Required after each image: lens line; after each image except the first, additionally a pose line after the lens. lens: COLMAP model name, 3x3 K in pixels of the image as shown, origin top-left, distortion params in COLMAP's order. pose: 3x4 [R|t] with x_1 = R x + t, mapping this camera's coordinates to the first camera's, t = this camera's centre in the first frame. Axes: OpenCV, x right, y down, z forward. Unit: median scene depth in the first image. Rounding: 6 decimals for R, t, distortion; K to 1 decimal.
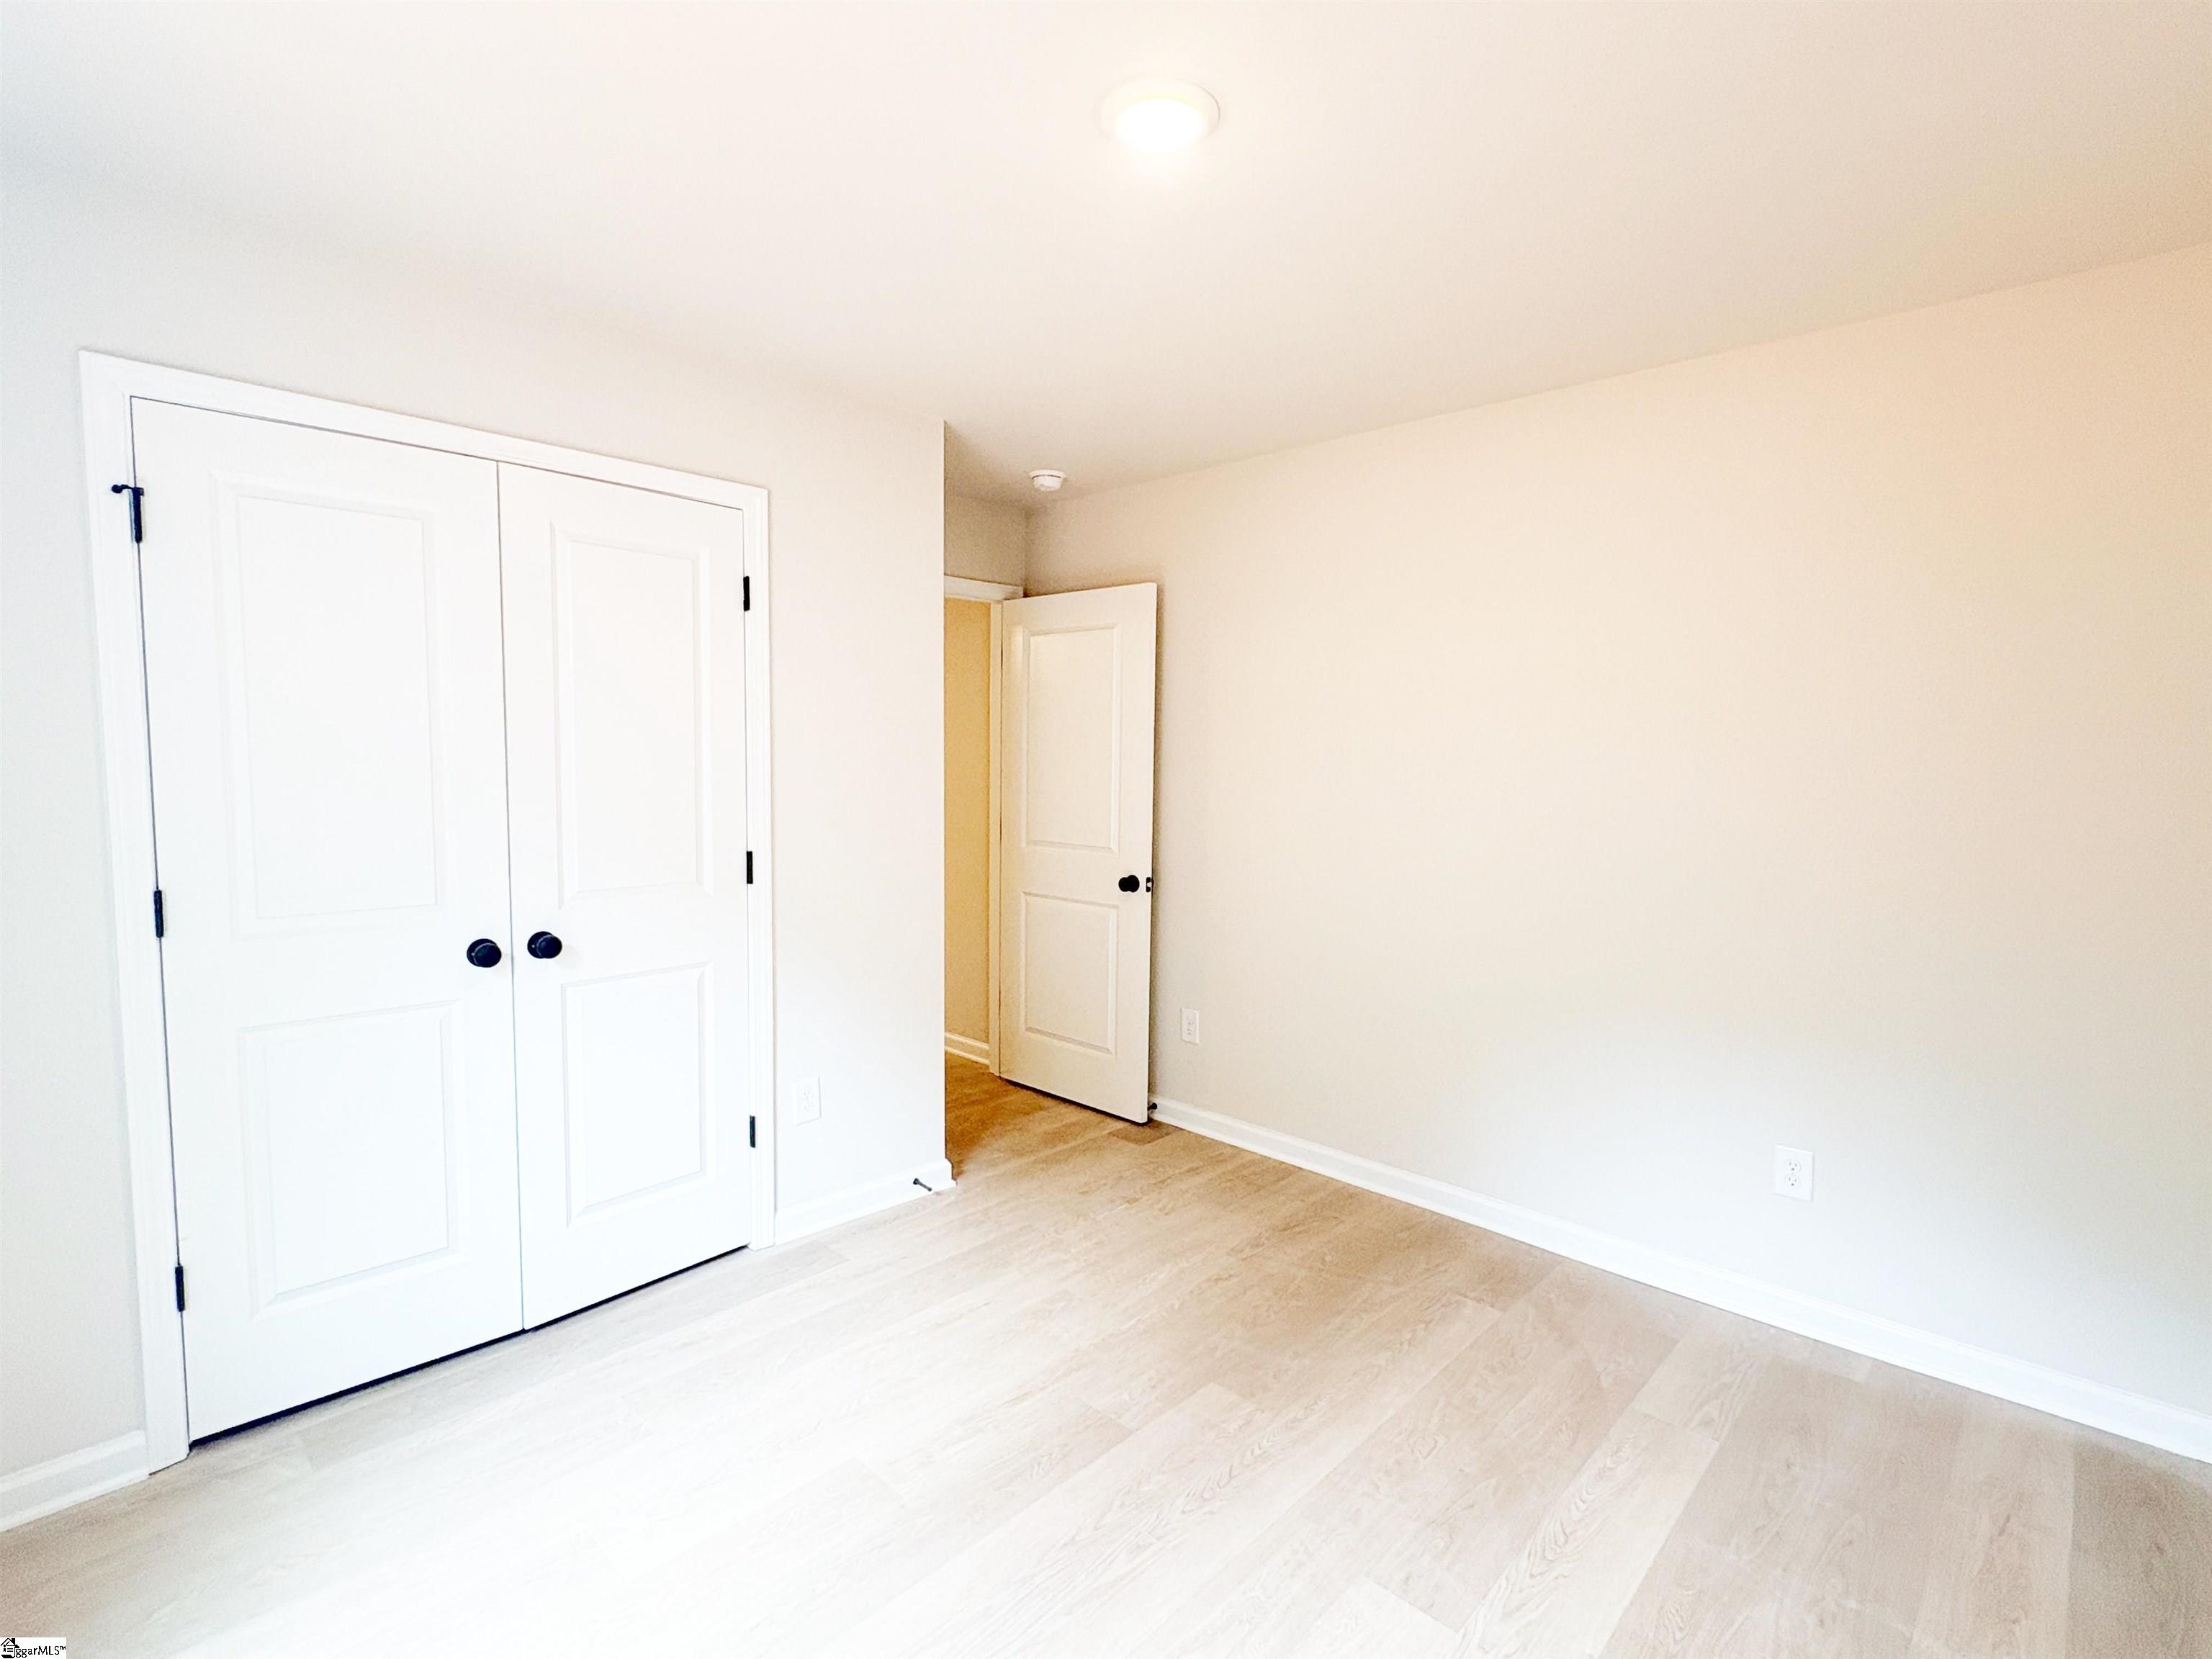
lens RADIAL K [[1059.6, 0, 1106.0], [0, 1059.6, 829.5], [0, 0, 1]] dist [0.002887, 0.001618]
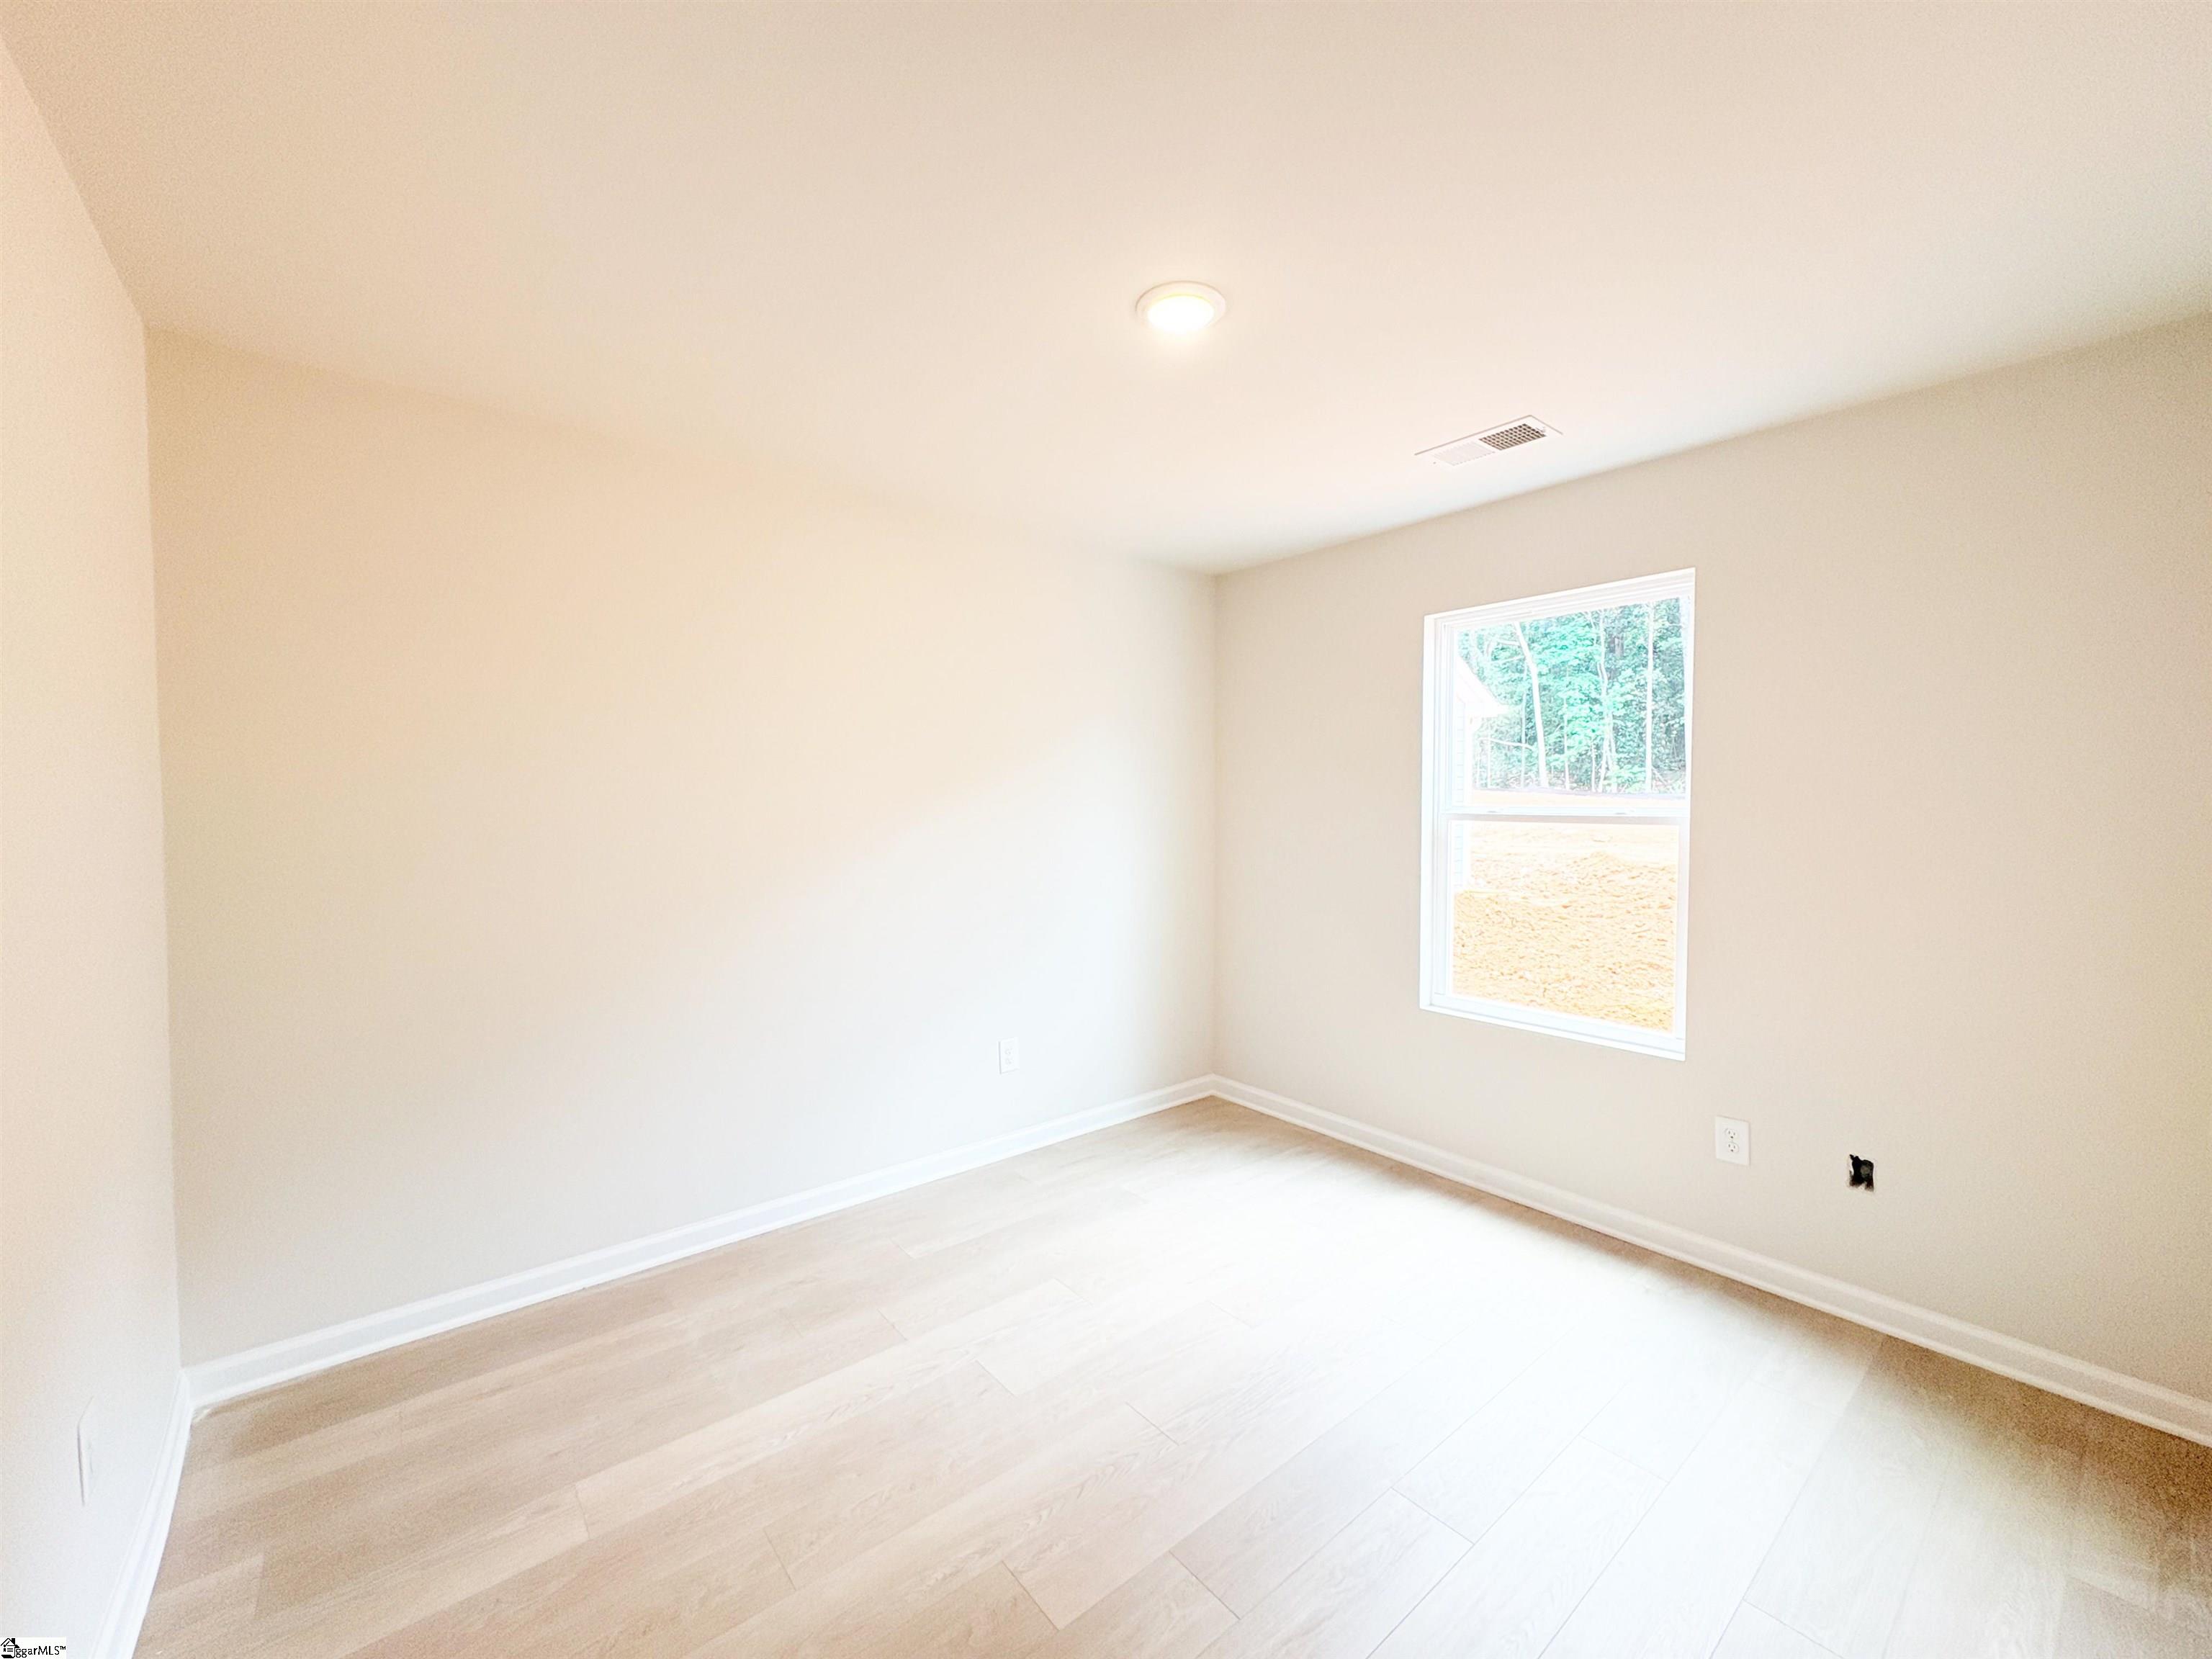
lens RADIAL K [[881.7, 0, 1106.0], [0, 881.7, 829.5], [0, 0, 1]] dist [-0.001049, -0.000154]
pose [[-0.992553, -0.005510, 0.121686, -0.003867], [0.007578, 0.994249, 0.106826, -0.075678], [-0.121575, 0.106952, -0.986803, 1.148254]]
